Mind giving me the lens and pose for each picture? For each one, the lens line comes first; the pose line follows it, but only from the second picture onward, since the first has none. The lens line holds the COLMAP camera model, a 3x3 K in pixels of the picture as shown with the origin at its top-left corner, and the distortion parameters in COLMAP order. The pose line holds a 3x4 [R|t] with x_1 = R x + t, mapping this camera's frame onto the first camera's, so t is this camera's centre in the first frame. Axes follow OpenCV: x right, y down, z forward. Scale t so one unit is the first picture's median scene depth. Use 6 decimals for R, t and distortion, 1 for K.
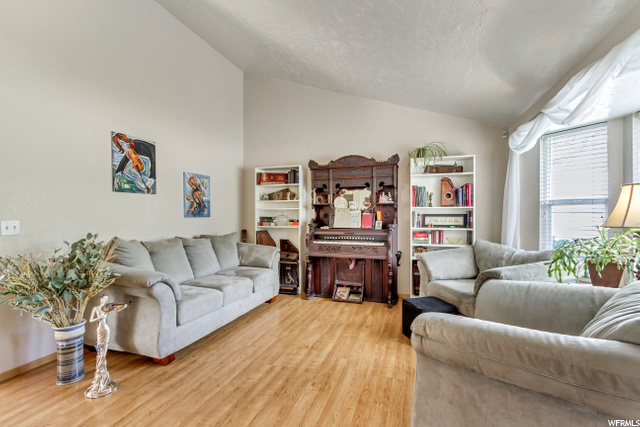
lens RADIAL K [[297.5, 0, 318.4], [0, 297.5, 215.9], [0, 0, 1]] dist [0.010799, -0.000220]
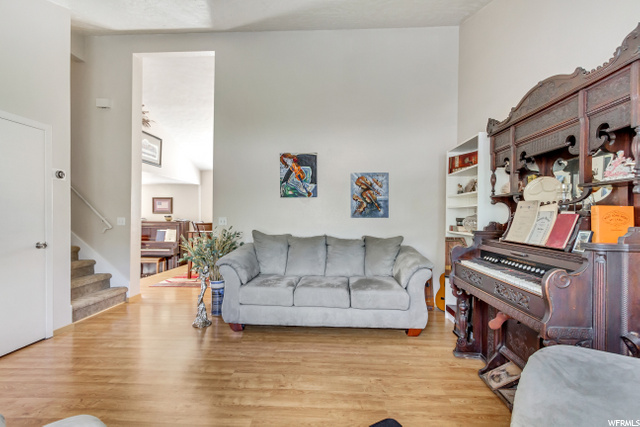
lens RADIAL K [[297.5, 0, 318.4], [0, 297.5, 215.9], [0, 0, 1]] dist [0.010799, -0.000220]
pose [[0.266688, 0.002145, -0.963781, 0.493525], [-0.008228, 0.999966, -0.000051, 0.000769], [0.963748, 0.007944, 0.266696, 0.599351]]
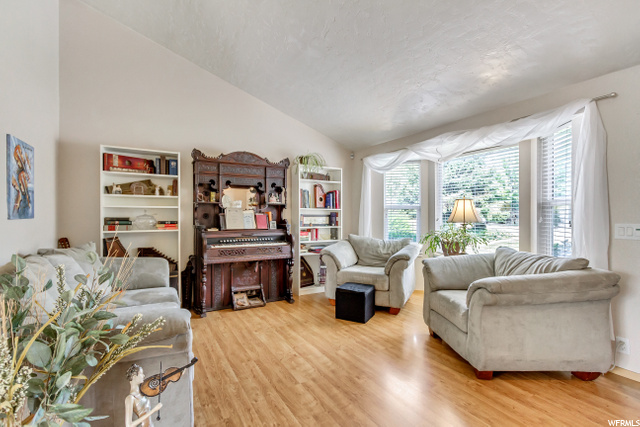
lens RADIAL K [[297.5, 0, 318.4], [0, 297.5, 215.9], [0, 0, 1]] dist [0.010799, -0.000220]
pose [[0.661703, 0.000536, 0.749766, -0.472116], [-0.000156, 1.000000, -0.000577, -0.000536], [-0.749766, 0.000265, 0.661703, 0.219592]]
